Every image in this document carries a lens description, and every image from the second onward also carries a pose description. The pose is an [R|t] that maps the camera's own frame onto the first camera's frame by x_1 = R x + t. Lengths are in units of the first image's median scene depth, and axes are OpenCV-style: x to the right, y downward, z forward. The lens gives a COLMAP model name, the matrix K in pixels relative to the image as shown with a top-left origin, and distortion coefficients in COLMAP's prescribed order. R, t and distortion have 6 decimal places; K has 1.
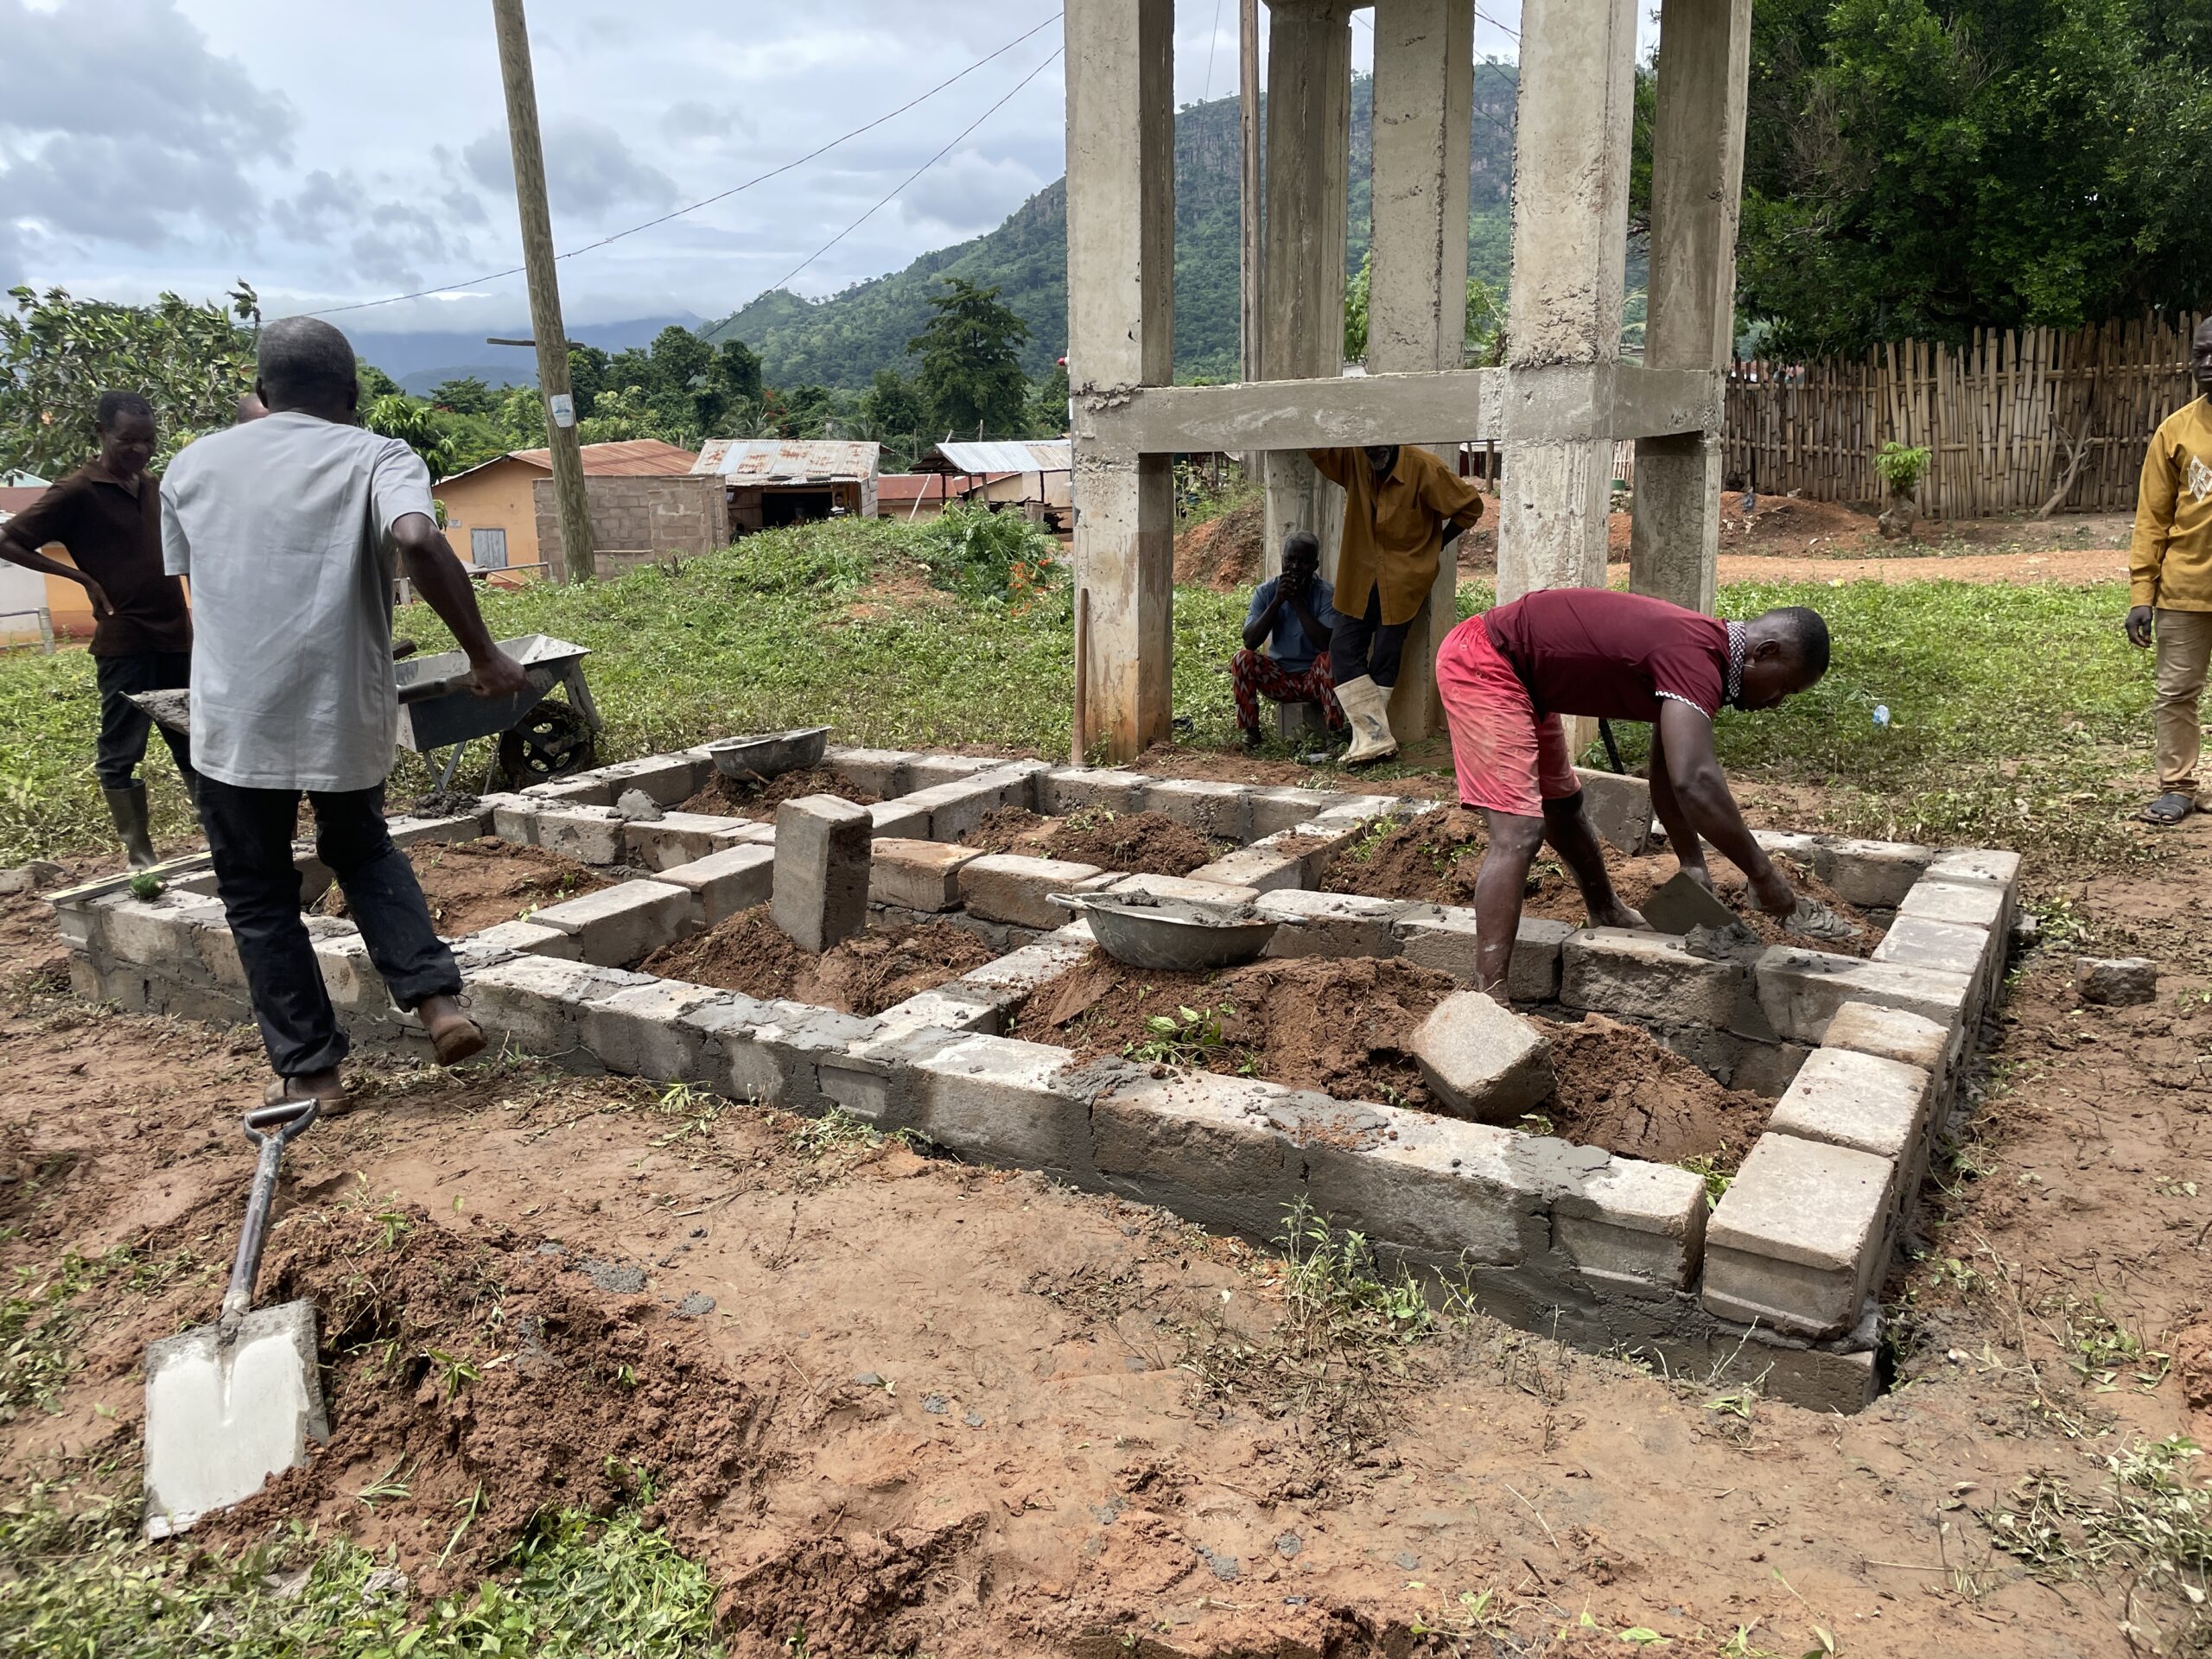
lens RADIAL K [[1681.2, 0, 1117.7], [0, 1681.2, 813.7], [0, 0, 1]] dist [0.086814, -0.114936]
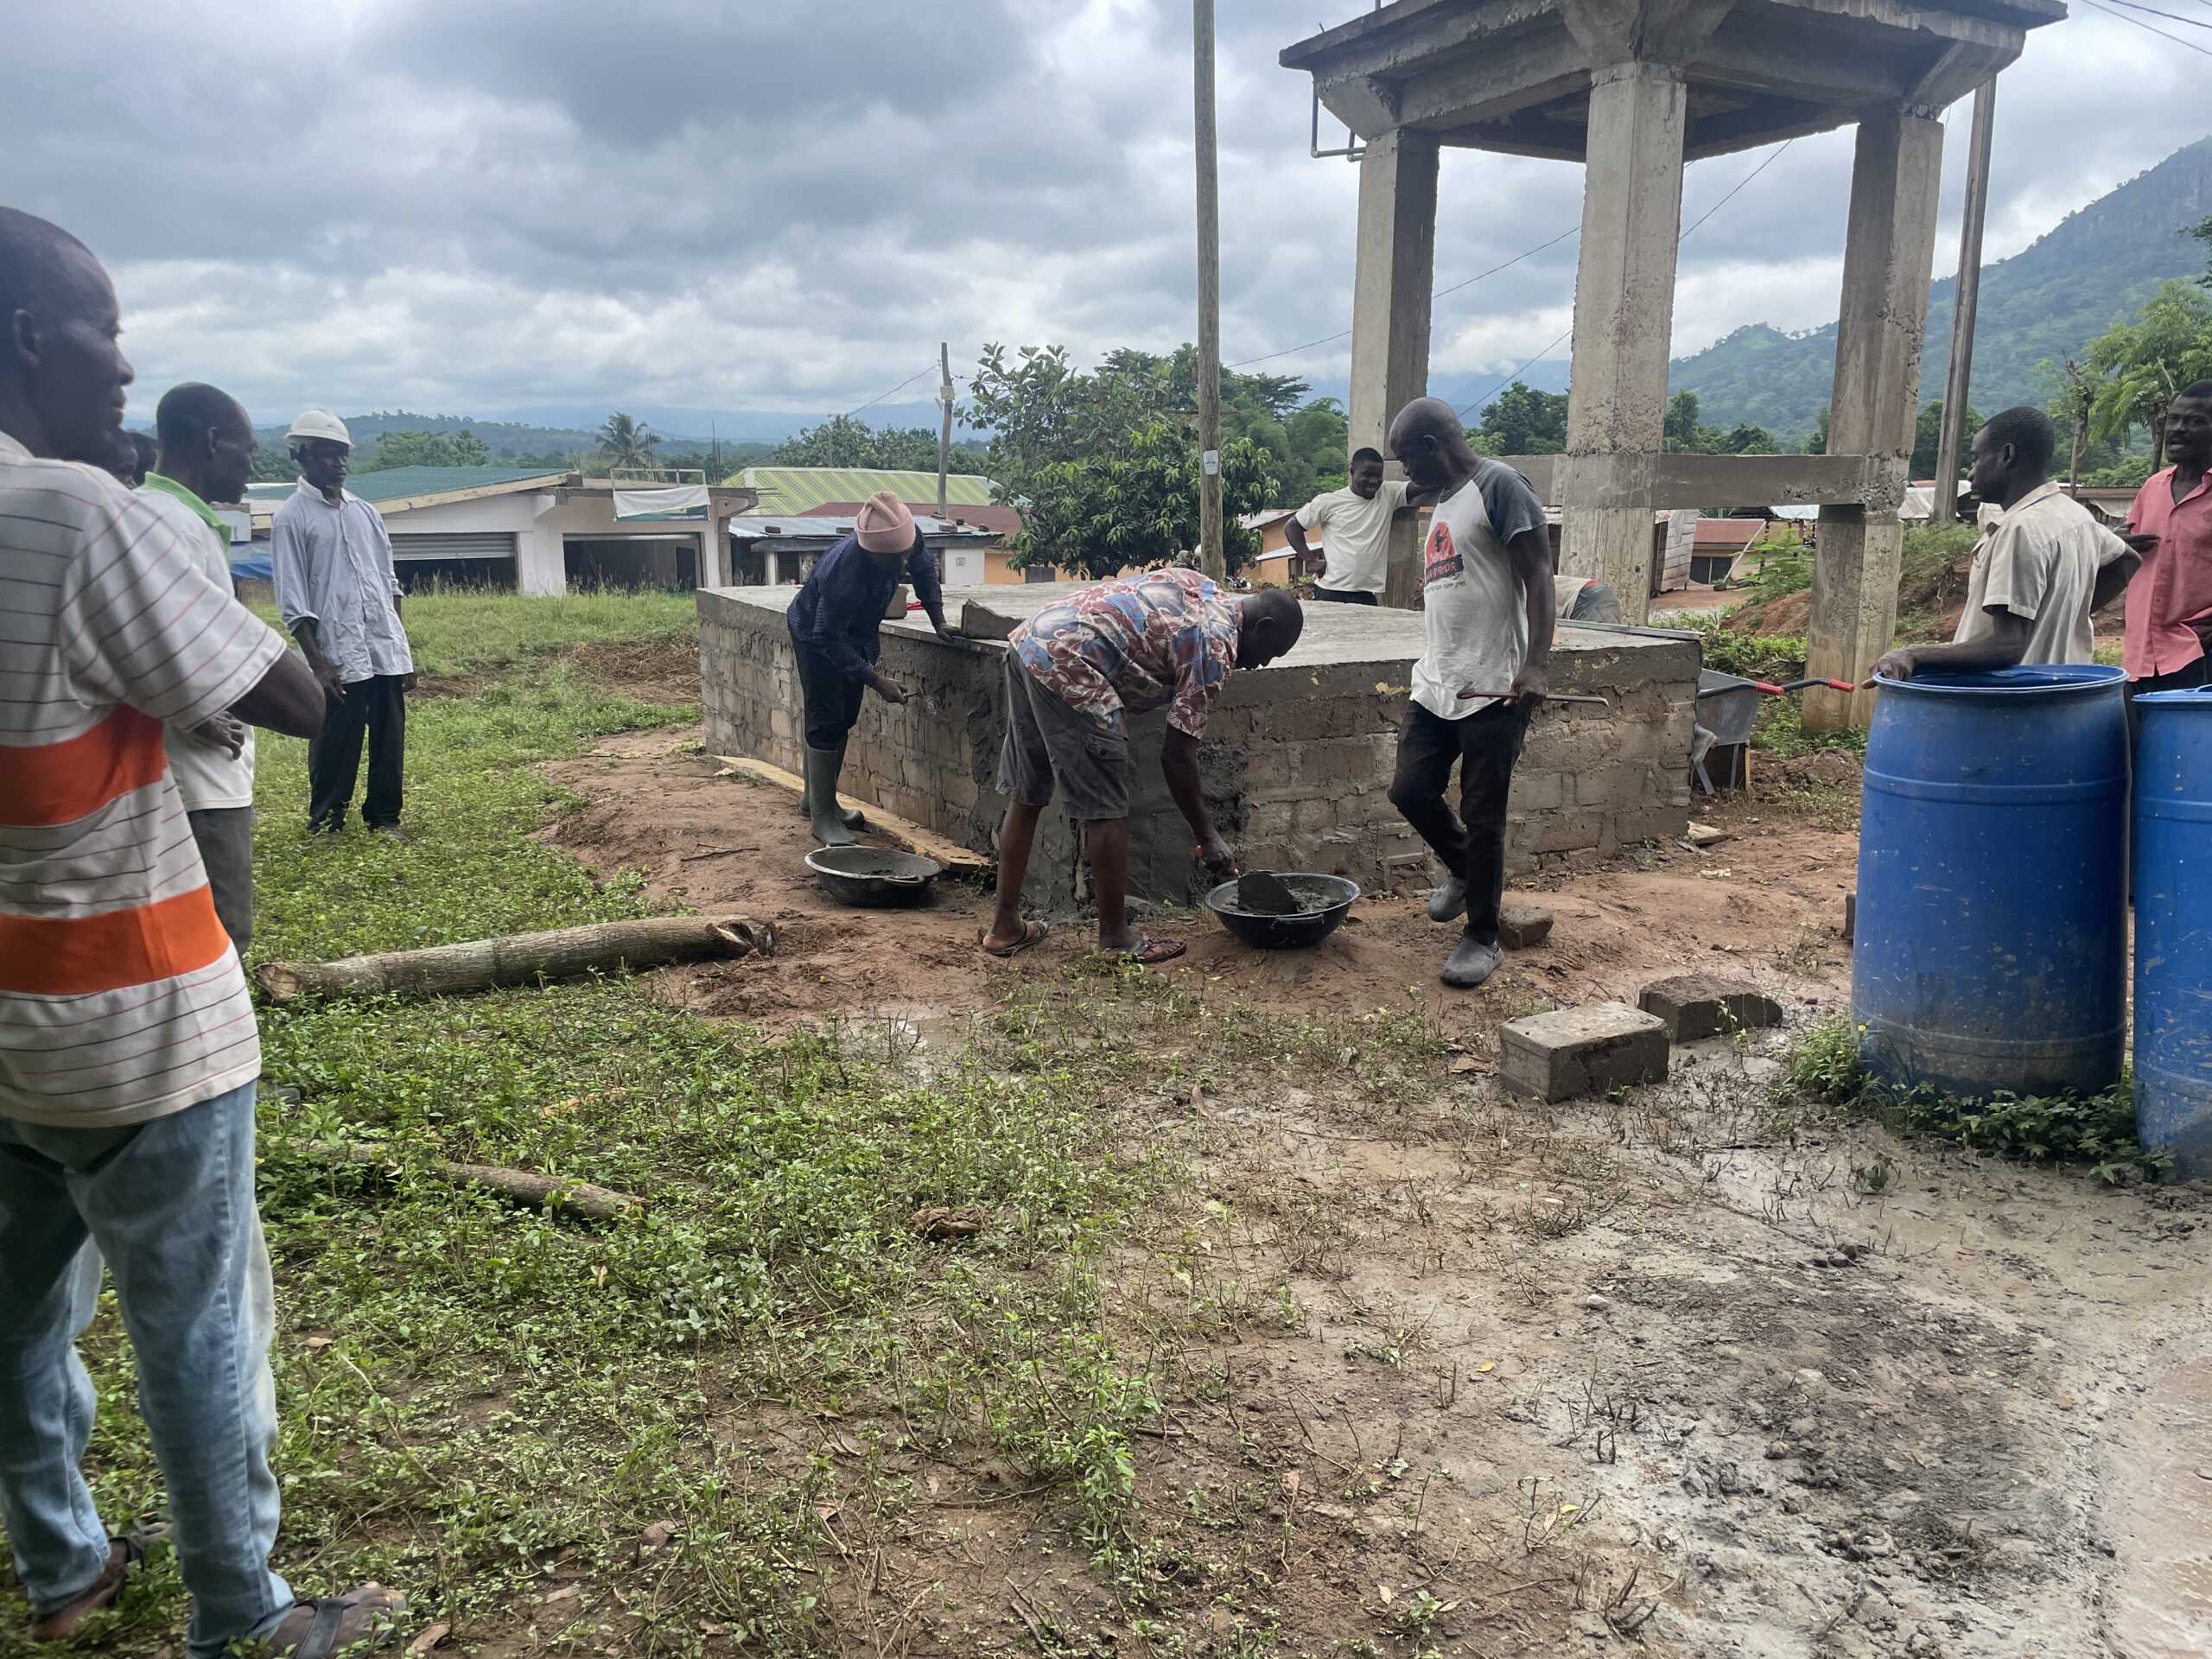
lens RADIAL K [[1681.2, 0, 1119.8], [0, 1681.2, 838.0], [0, 0, 1]] dist [0.086814, -0.114936]
pose [[0.860071, 0.132531, -0.492659, 0.513510], [-0.136272, 0.990262, 0.028490, 0.048839], [0.491637, 0.042632, 0.869756, -0.309965]]
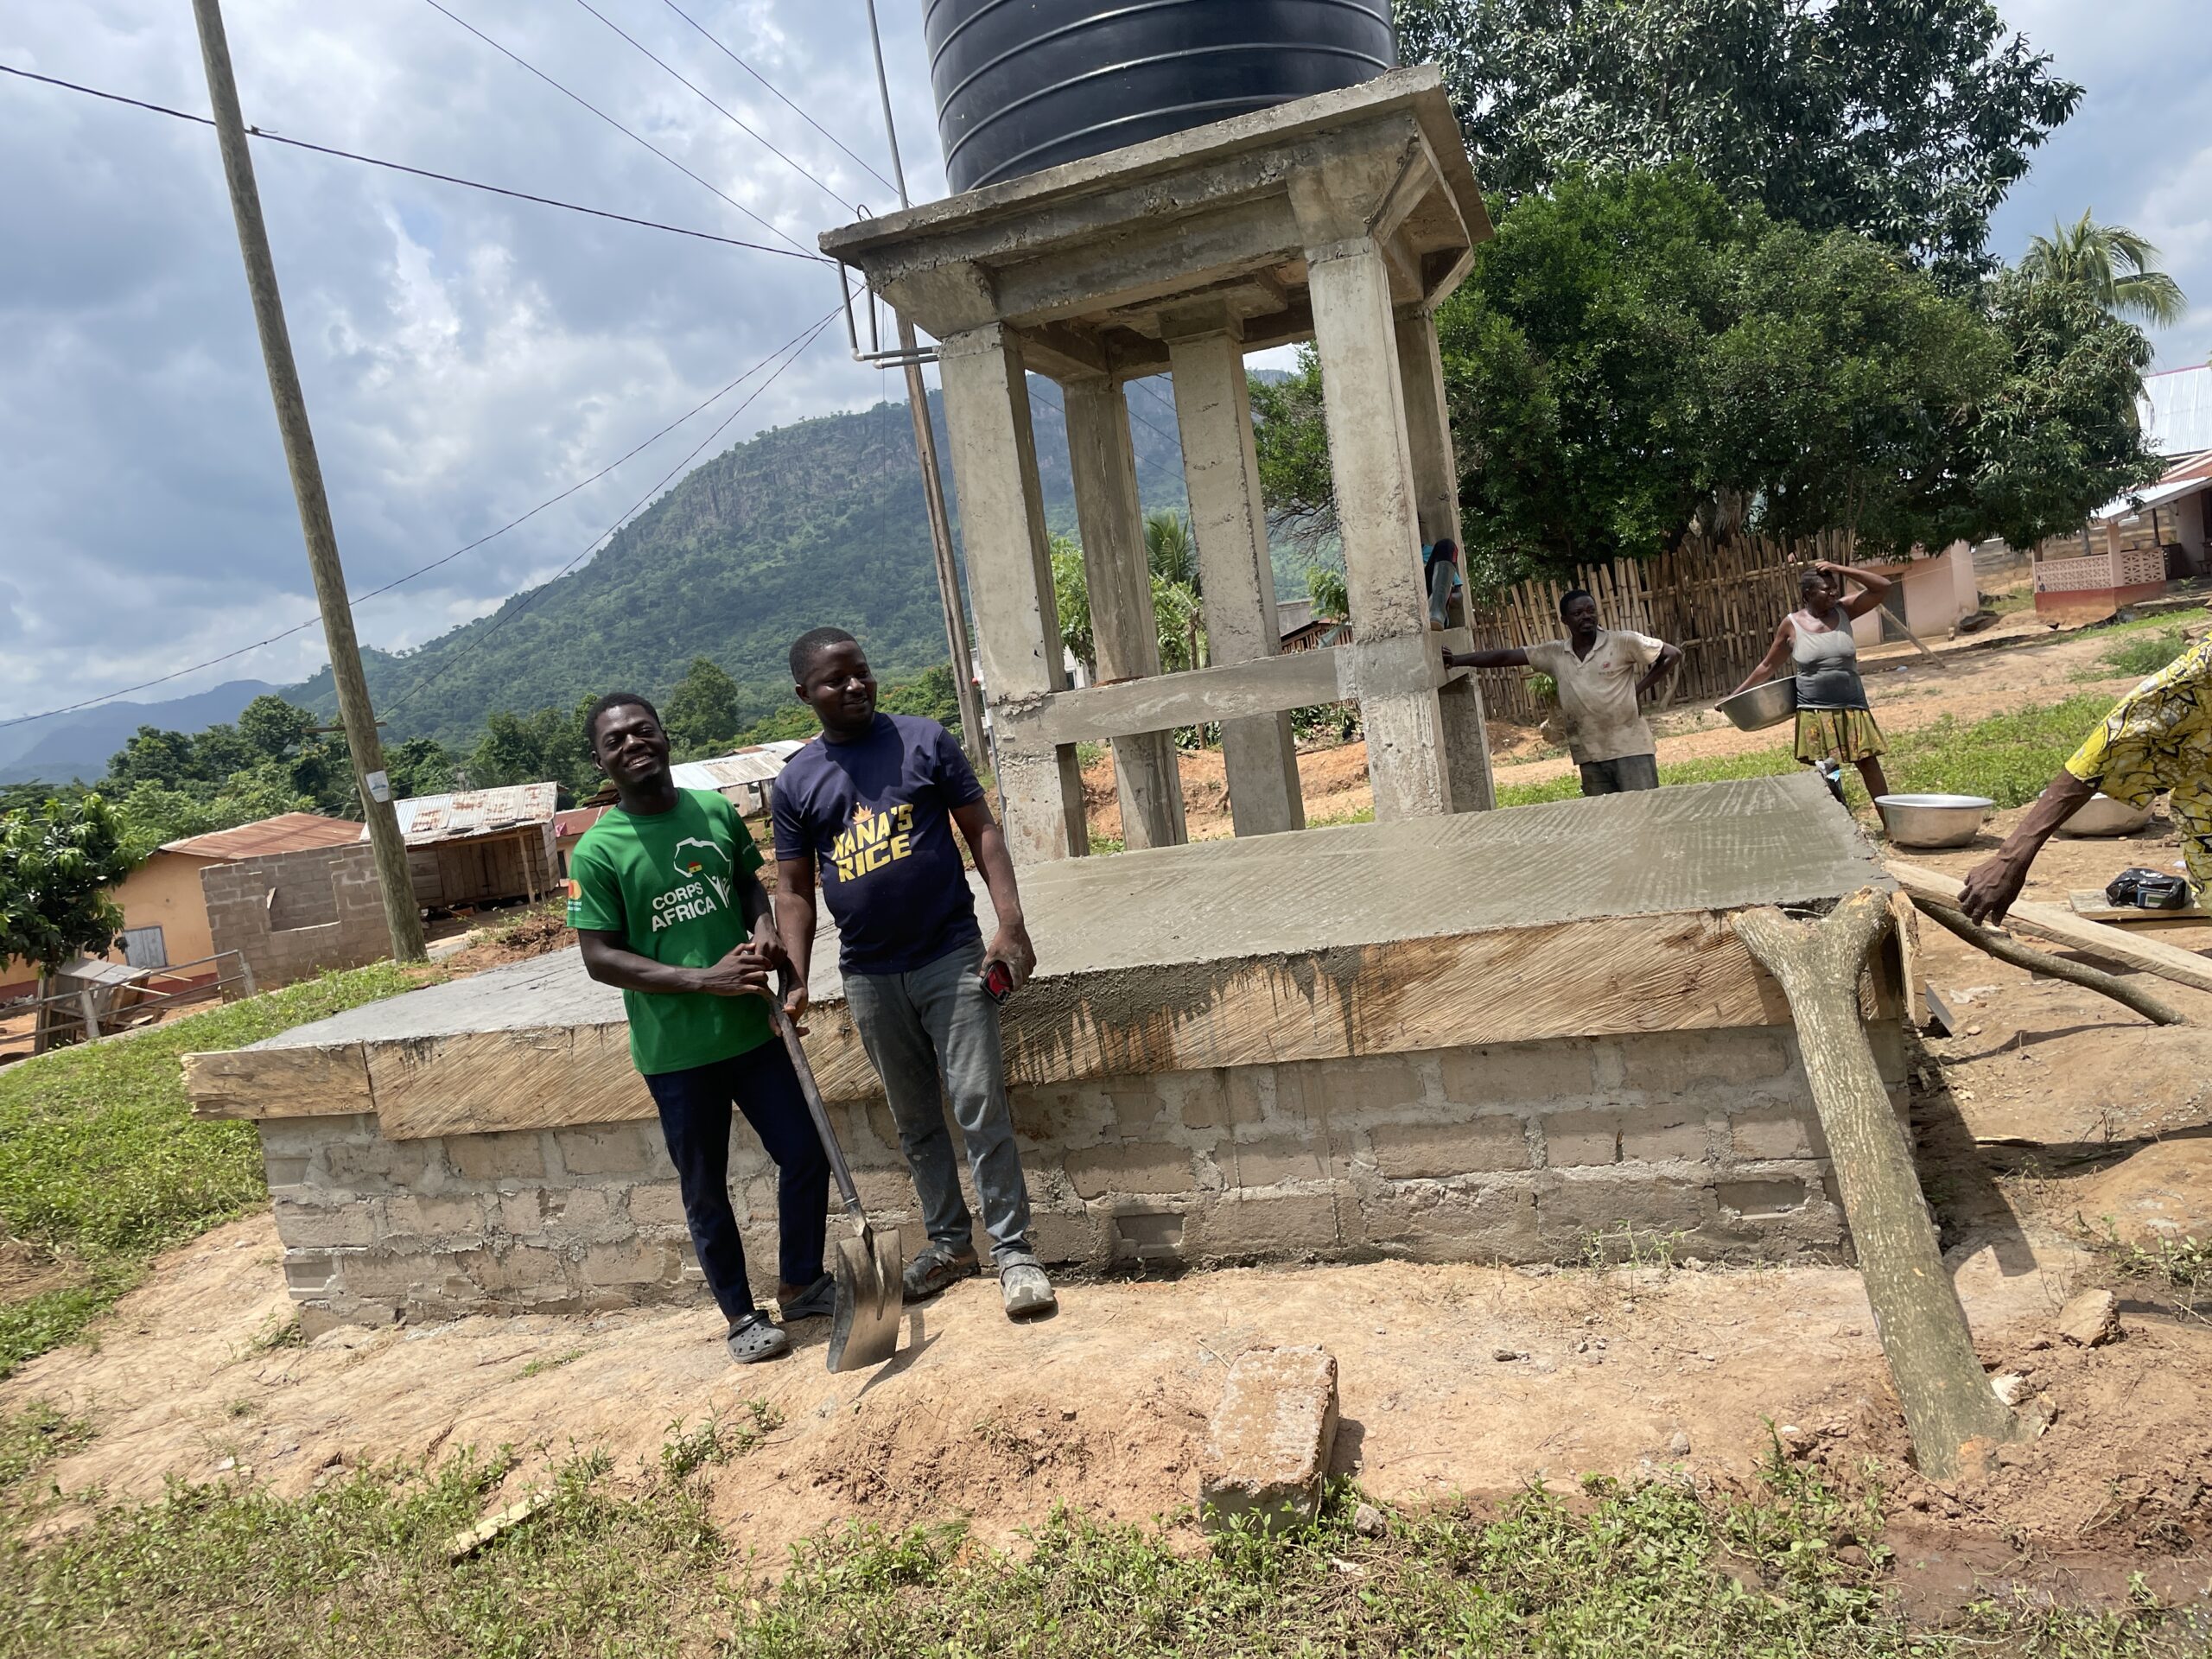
lens RADIAL K [[1681.2, 0, 1115.0], [0, 1681.2, 830.6], [0, 0, 1]] dist [0.086814, -0.114936]
pose [[0.967662, -0.141241, 0.208999, -0.186811], [0.172034, 0.975477, -0.137292, 0.016272], [-0.184482, 0.168807, 0.968231, -0.146221]]
